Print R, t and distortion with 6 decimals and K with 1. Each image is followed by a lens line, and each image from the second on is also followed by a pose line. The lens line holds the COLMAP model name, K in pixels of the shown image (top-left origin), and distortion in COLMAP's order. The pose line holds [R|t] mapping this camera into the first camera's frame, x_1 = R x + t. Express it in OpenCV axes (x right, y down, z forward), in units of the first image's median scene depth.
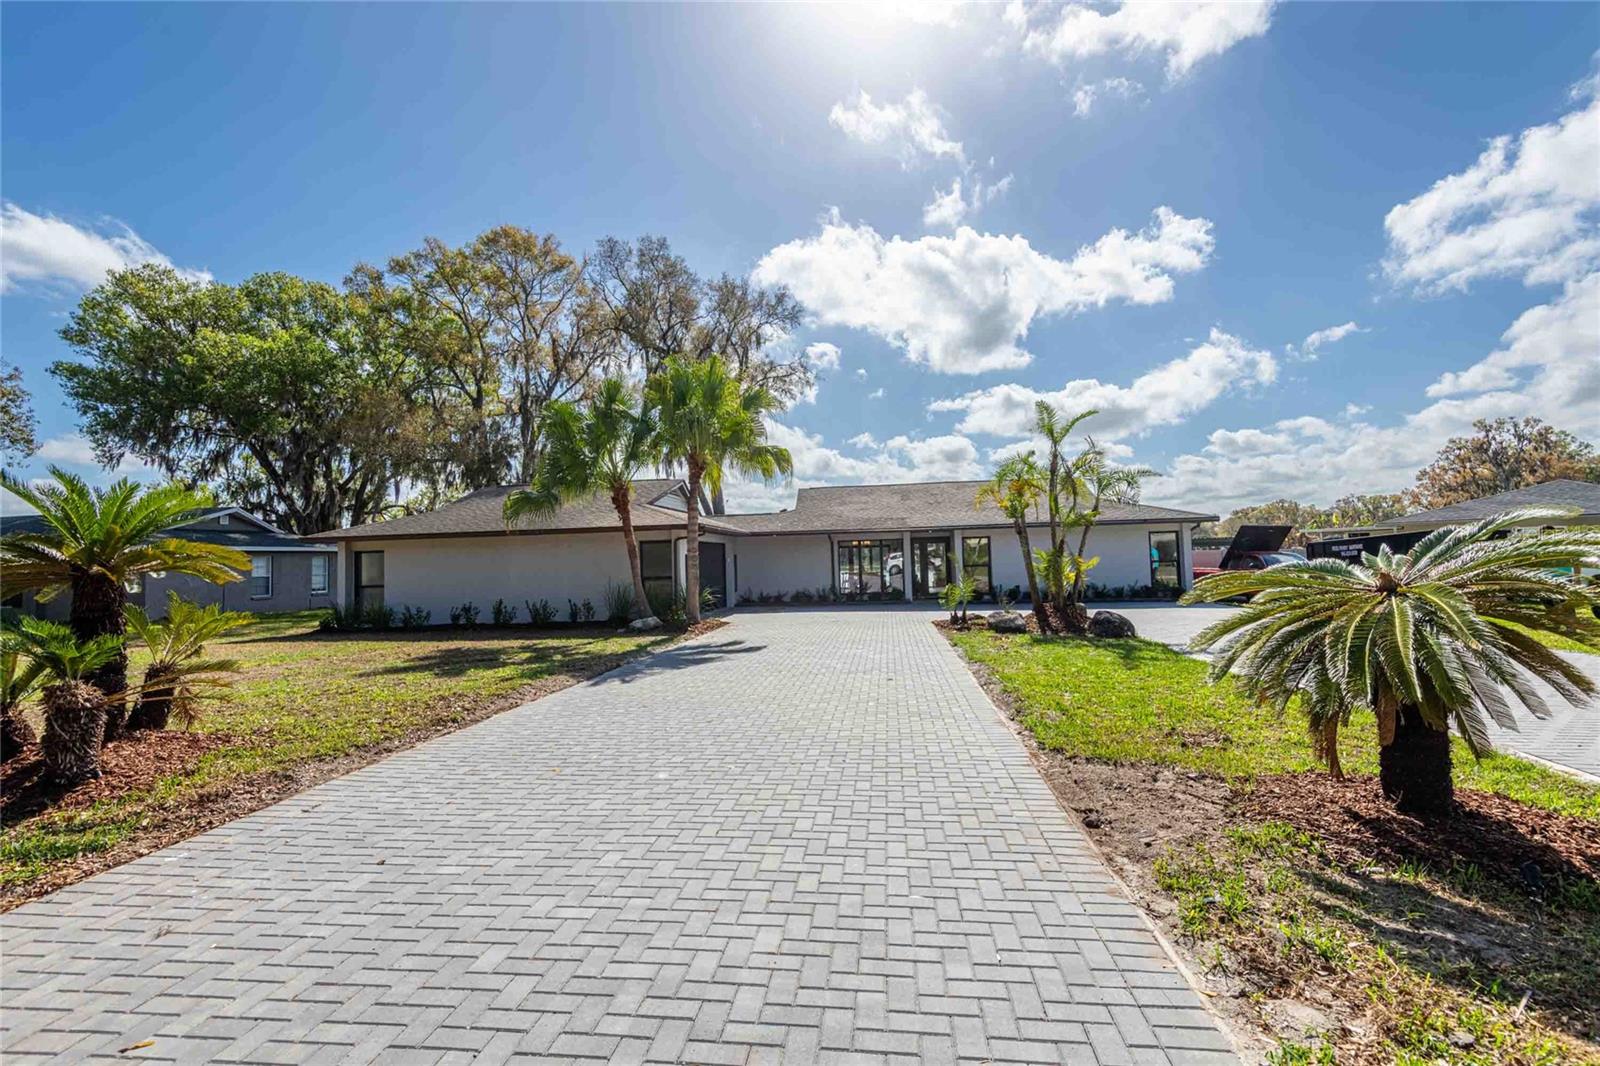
lens RADIAL K [[743.4, 0, 800.0], [0, 743.4, 533.0], [0, 0, 1]] dist [0.016950, -0.000375]
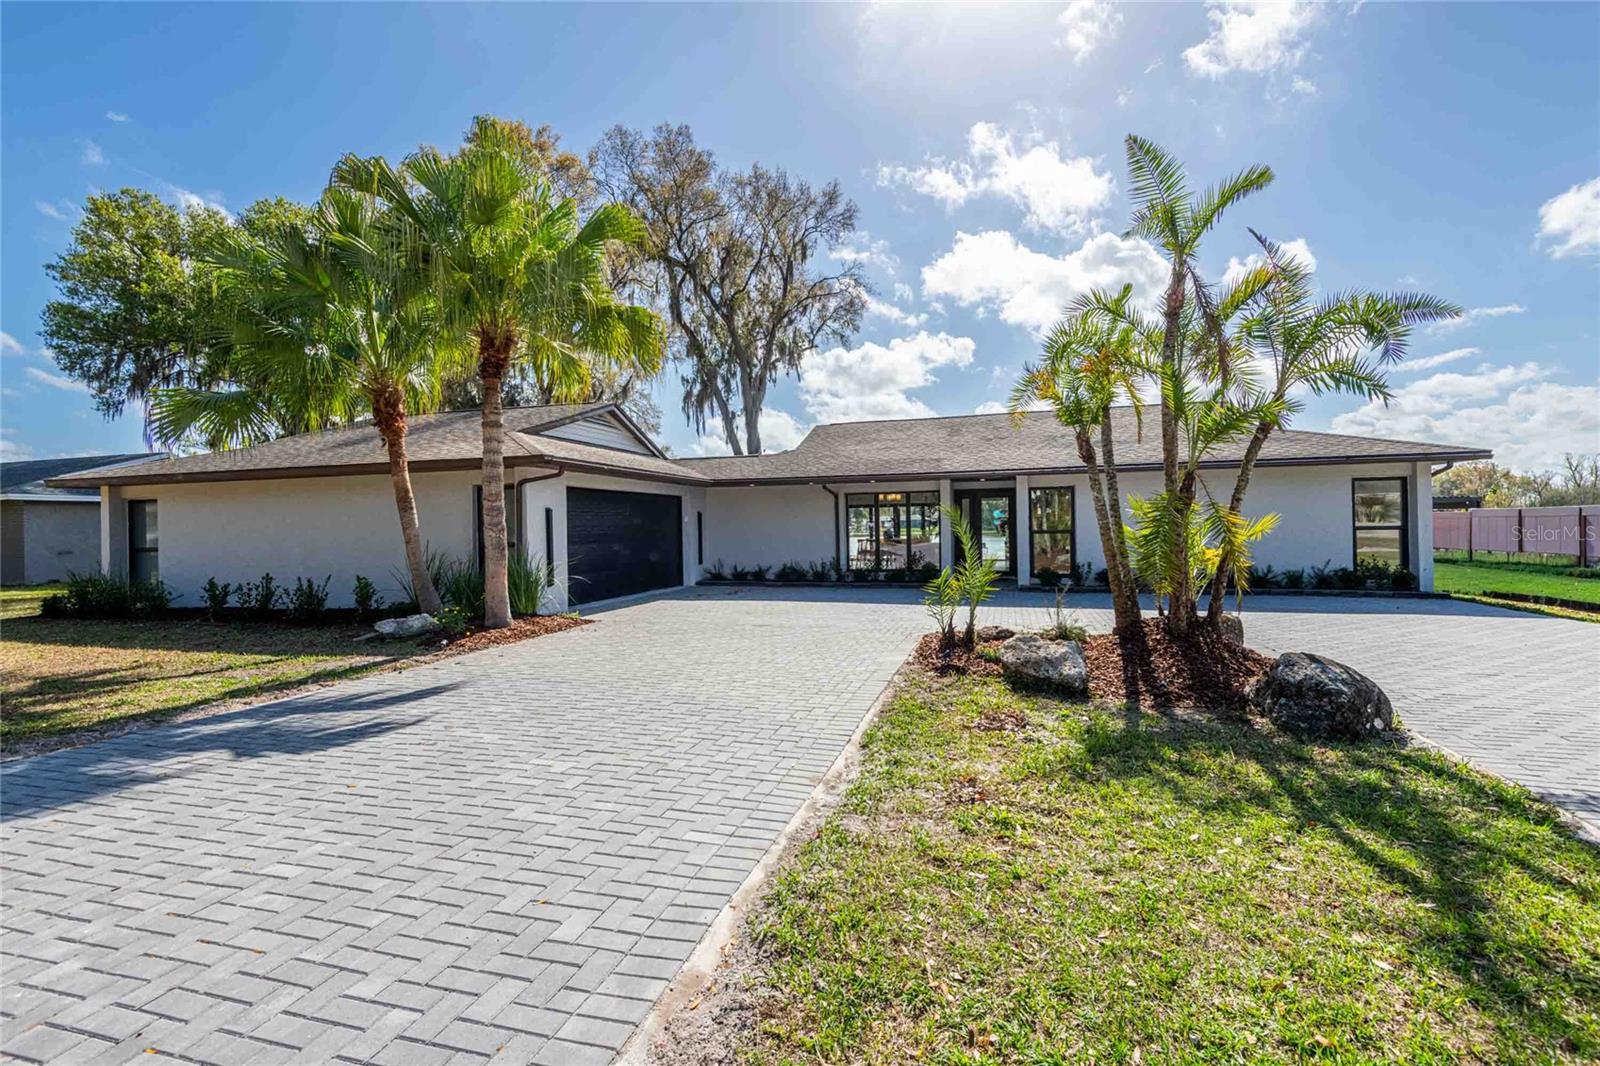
lens RADIAL K [[743.4, 0, 800.0], [0, 743.4, 533.0], [0, 0, 1]] dist [0.016950, -0.000375]
pose [[0.988476, 0.012178, -0.150885, 0.119533], [-0.004965, 0.998831, 0.048085, 0.015094], [0.151294, -0.046782, 0.987381, 0.331088]]
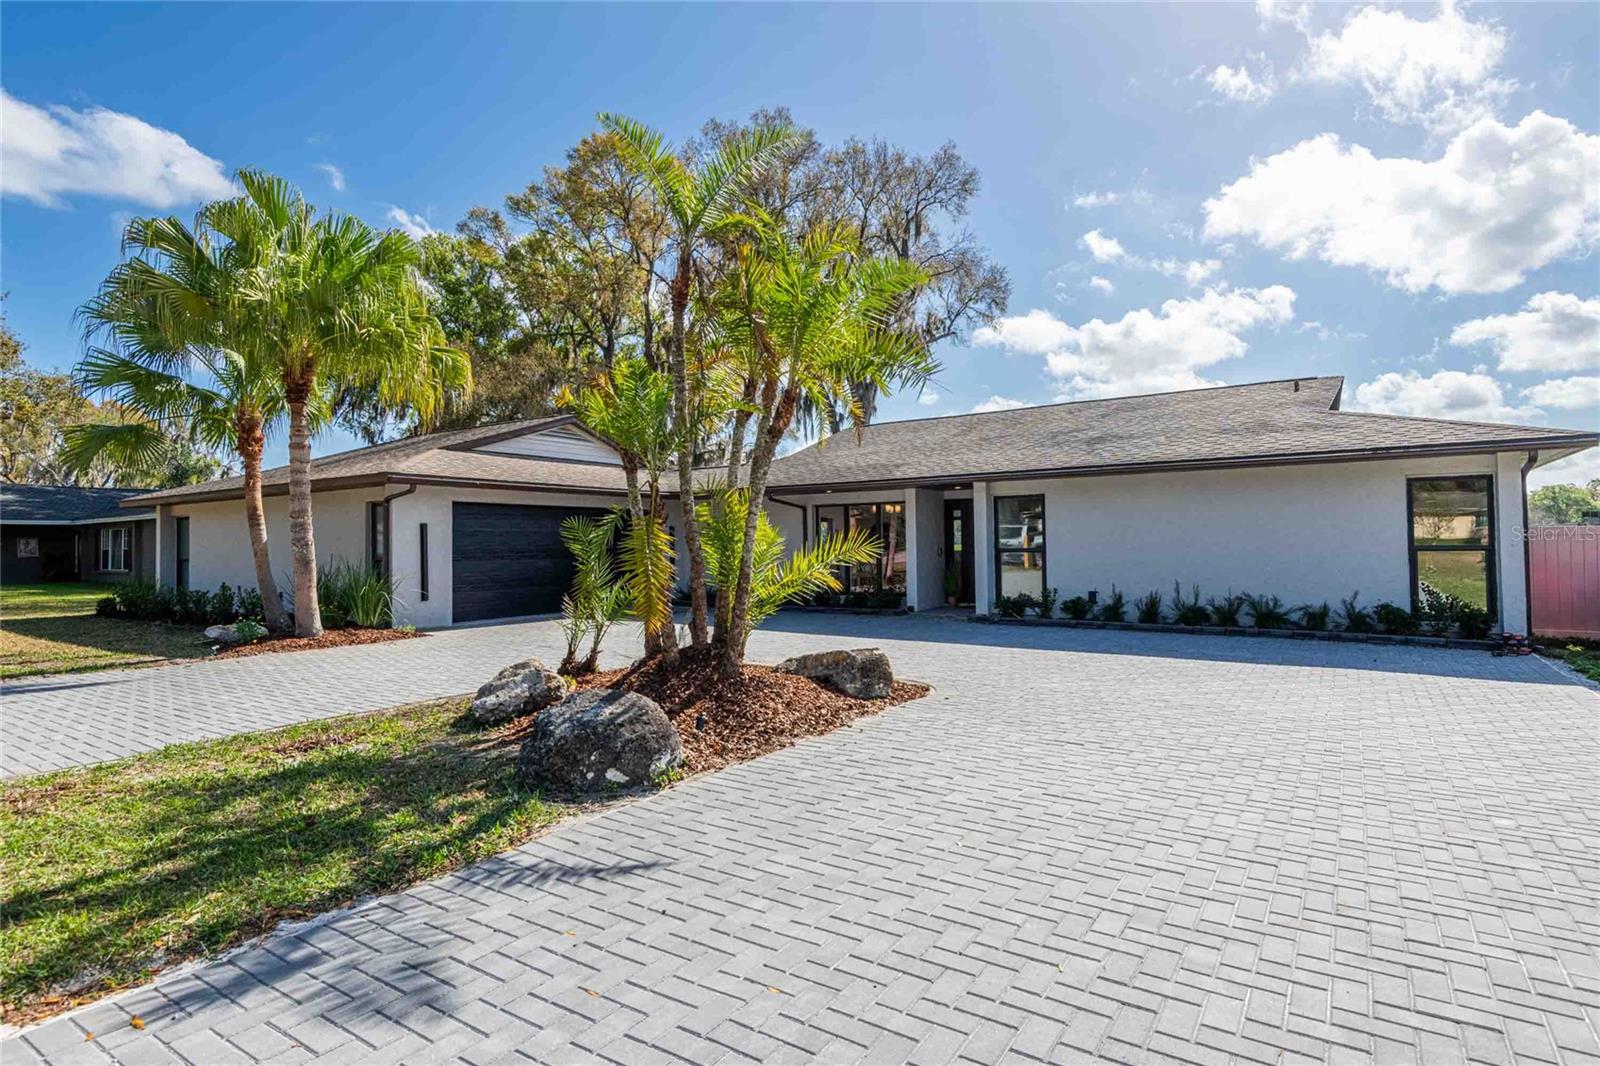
lens RADIAL K [[839.7, 0, 793.6], [0, 839.7, 542.8], [0, 0, 1]] dist [0.004033, 0.000745]
pose [[0.888206, 0.016373, -0.459153, 0.386965], [0.003209, 0.999119, 0.041836, 0.013218], [0.459433, -0.038633, 0.887372, 0.406422]]
